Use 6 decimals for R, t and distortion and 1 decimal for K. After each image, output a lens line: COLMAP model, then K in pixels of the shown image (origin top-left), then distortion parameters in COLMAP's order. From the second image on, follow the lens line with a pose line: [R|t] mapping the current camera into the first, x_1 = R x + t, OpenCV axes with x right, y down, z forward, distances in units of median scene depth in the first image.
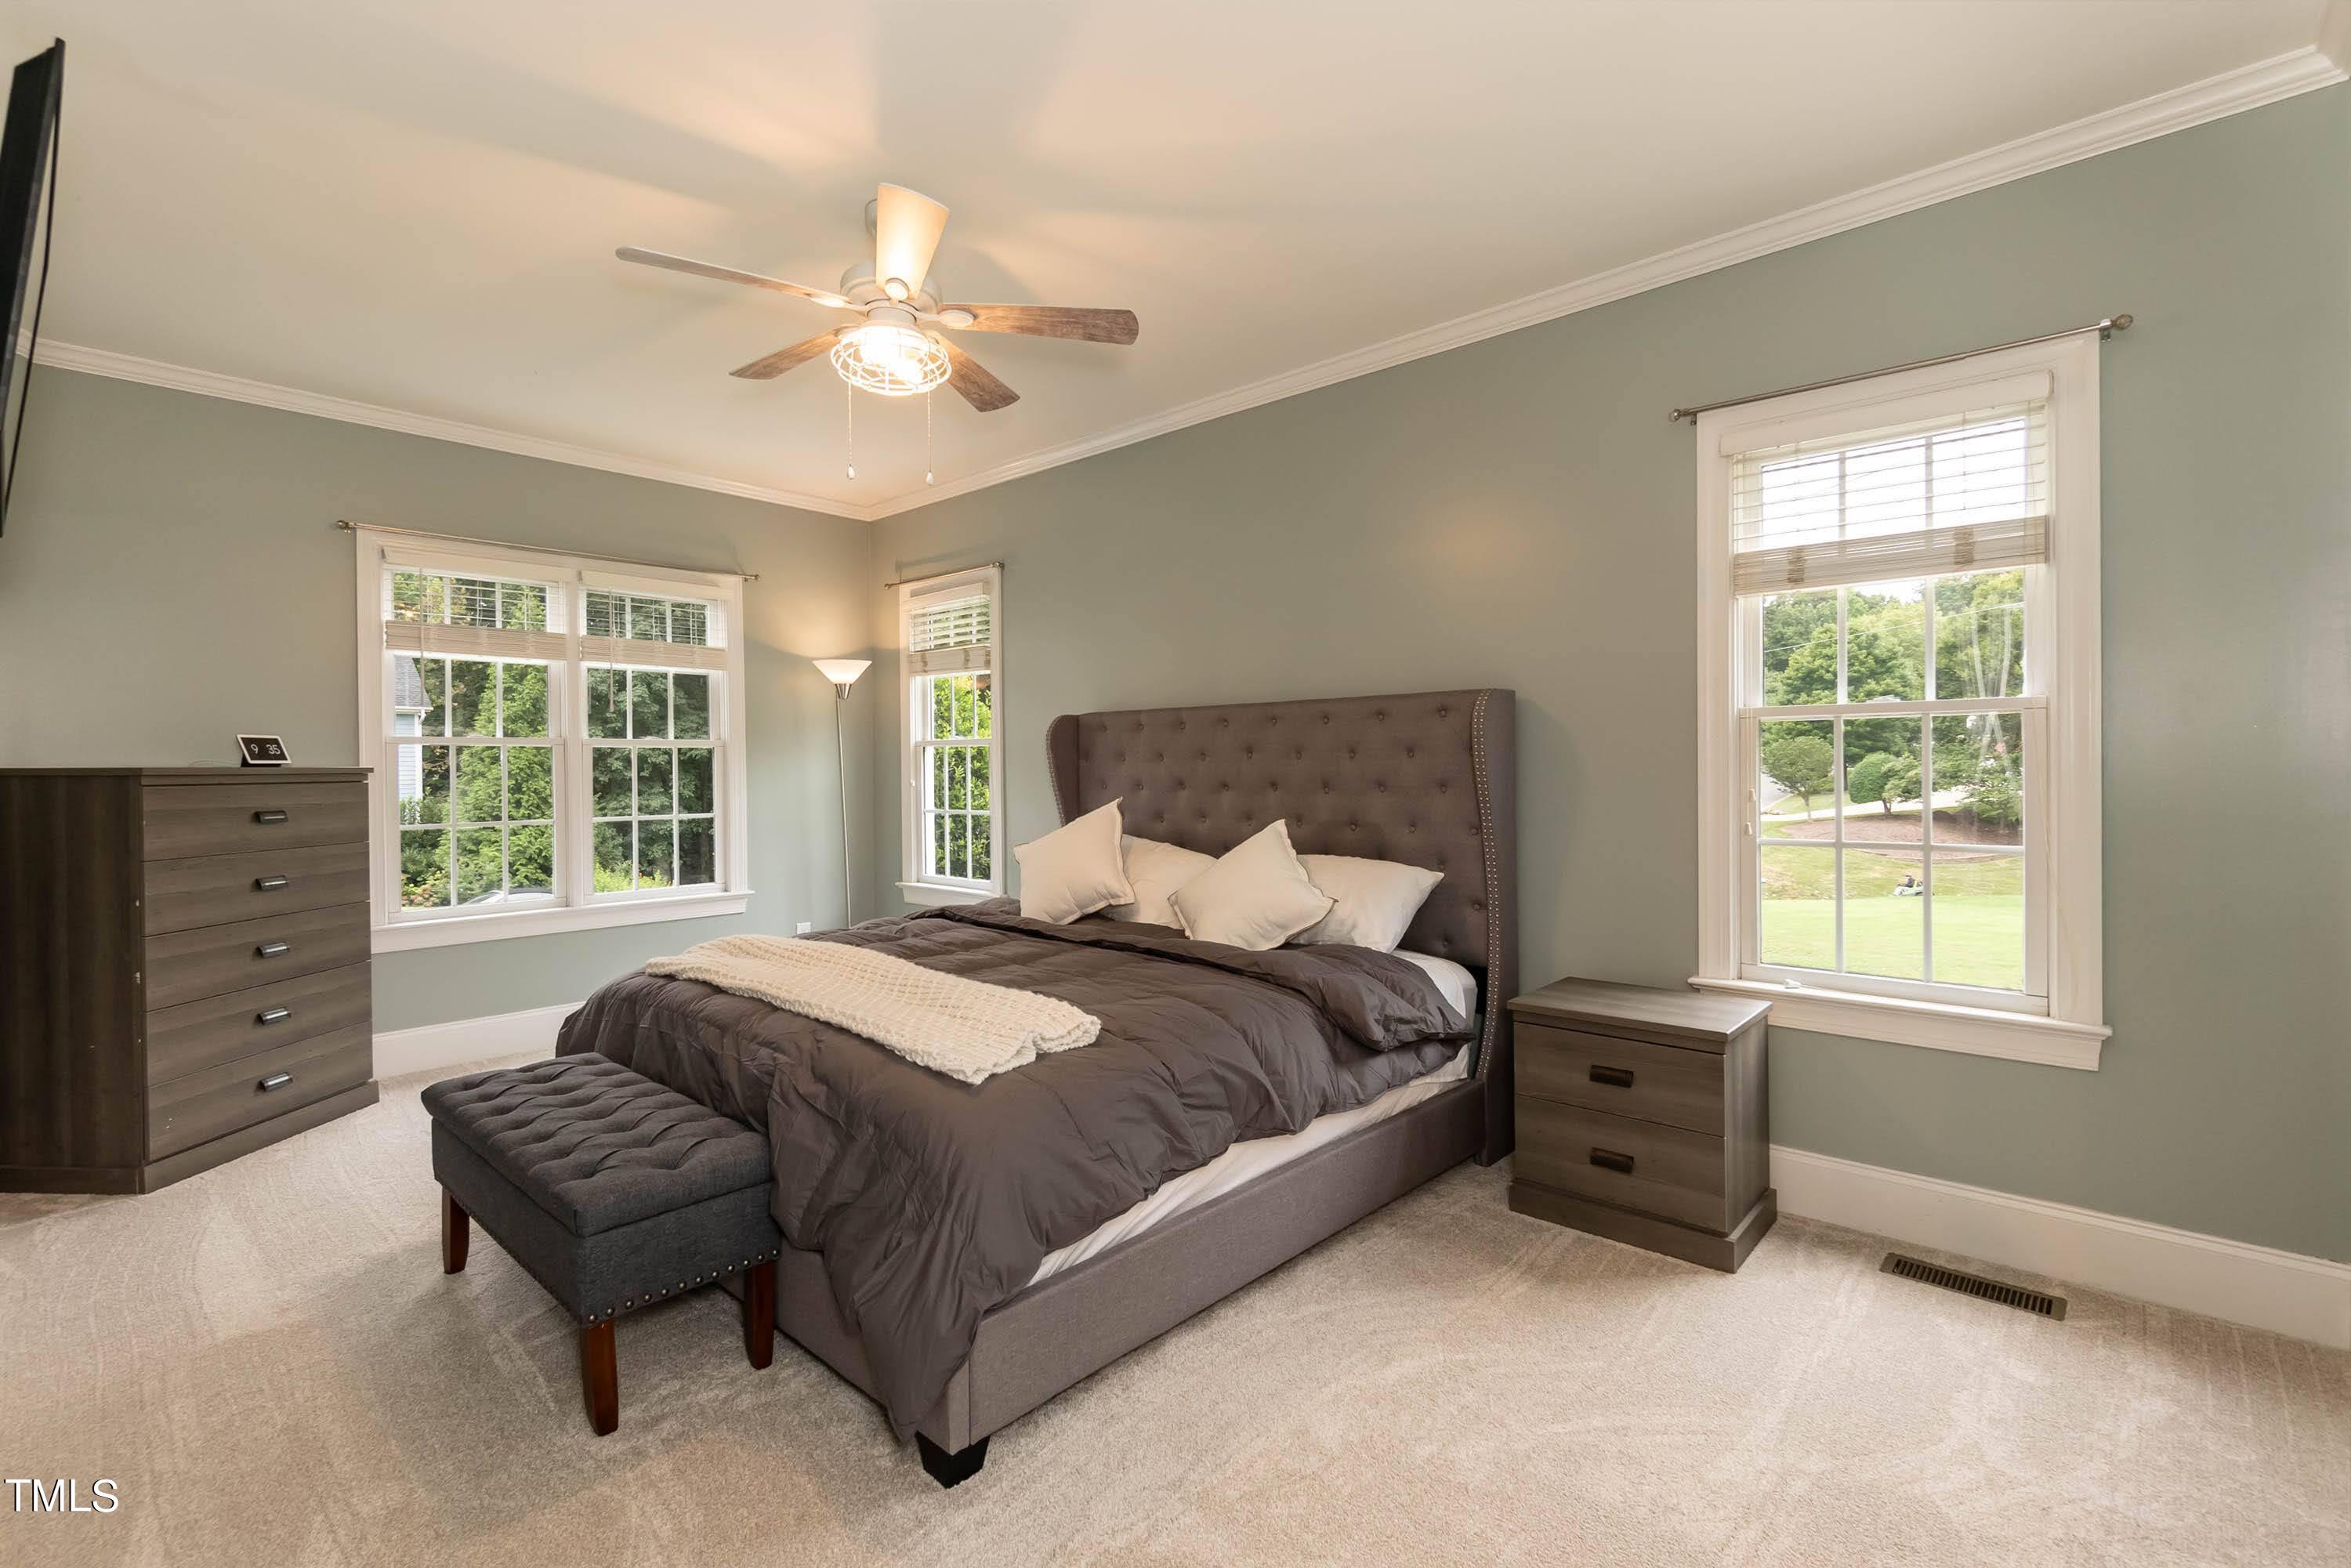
lens RADIAL K [[1038.8, 0, 1190.5], [0, 1038.8, 773.3], [0, 0, 1]] dist [-0.004690, -0.000313]
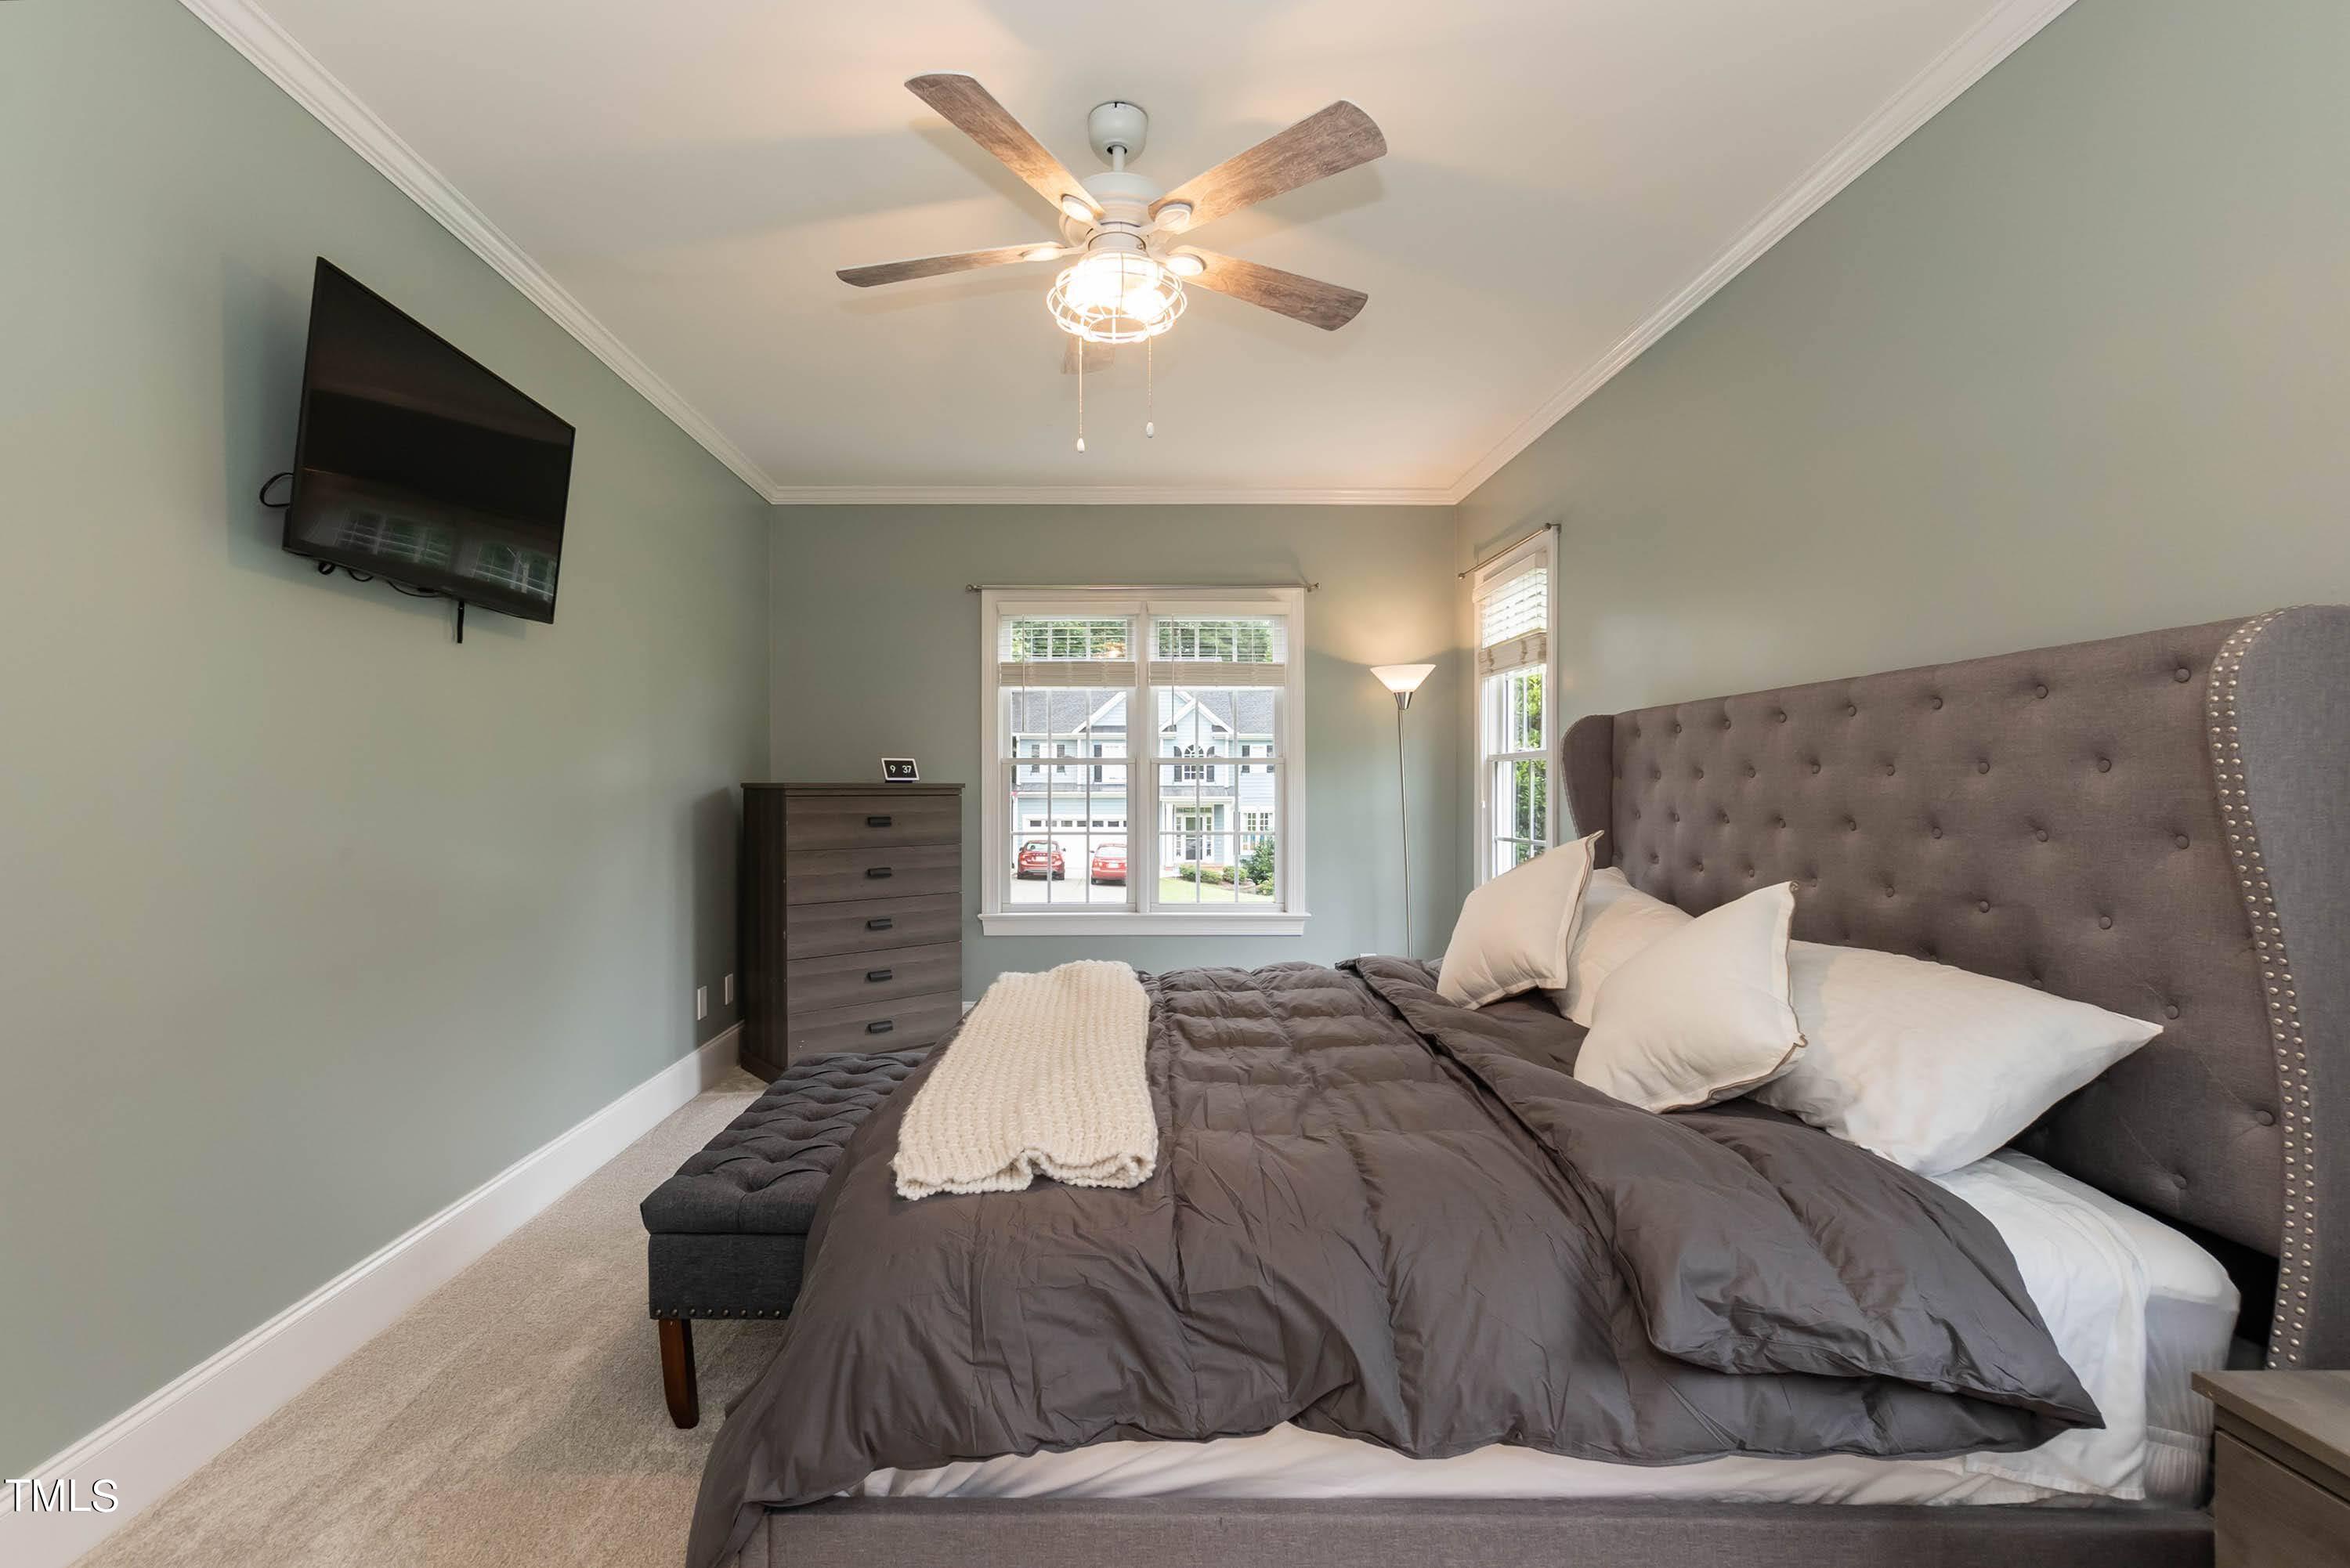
lens RADIAL K [[1038.3, 0, 1168.7], [0, 1038.3, 797.8], [0, 0, 1]] dist [-0.004690, -0.000313]
pose [[0.666278, 0.014346, -0.745565, 0.313866], [-0.009627, 0.999897, 0.010637, -0.004617], [0.745641, 0.000090, 0.666348, 0.404790]]
